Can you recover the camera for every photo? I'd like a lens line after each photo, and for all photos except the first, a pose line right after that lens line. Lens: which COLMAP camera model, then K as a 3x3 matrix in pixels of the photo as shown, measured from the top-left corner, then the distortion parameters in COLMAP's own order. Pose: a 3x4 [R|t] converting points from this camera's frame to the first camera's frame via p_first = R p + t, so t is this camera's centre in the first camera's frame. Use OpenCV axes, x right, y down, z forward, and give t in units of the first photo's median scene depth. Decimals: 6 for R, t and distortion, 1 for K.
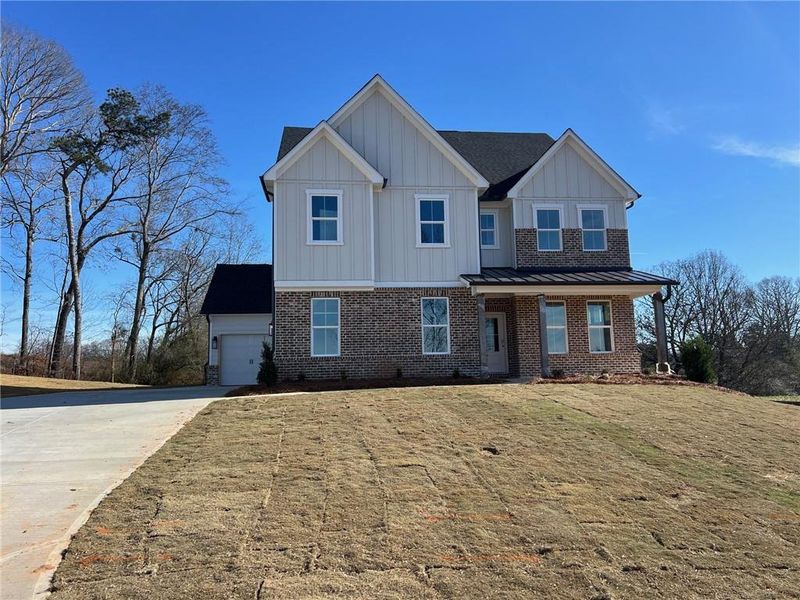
lens RADIAL K [[652.5, 0, 400.0], [0, 652.5, 300.0], [0, 0, 1]] dist [-0.000529, -0.001955]
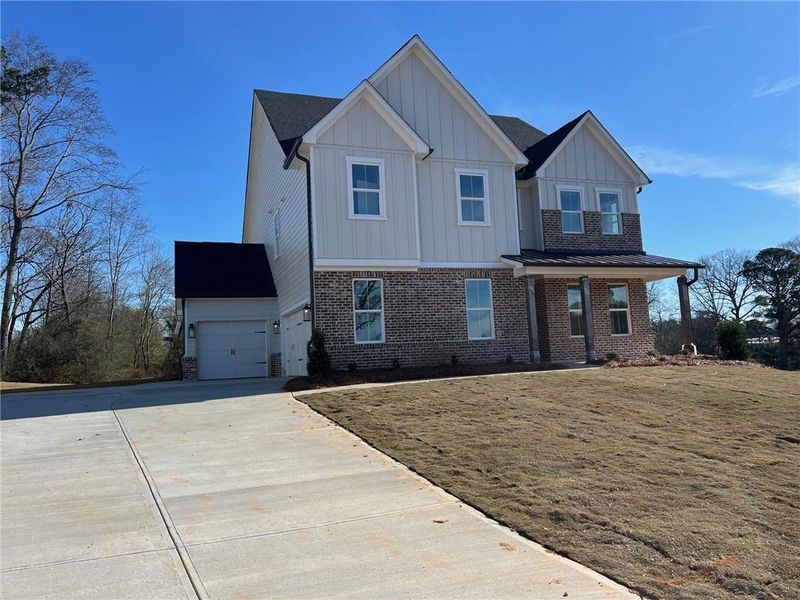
lens RADIAL K [[652.5, 0, 400.0], [0, 652.5, 300.0], [0, 0, 1]] dist [-0.000529, -0.001955]
pose [[0.969714, -0.000746, 0.244241, -0.278847], [-0.003231, 0.999869, 0.015882, 0.011550], [-0.244221, -0.016190, 0.969584, 0.112493]]
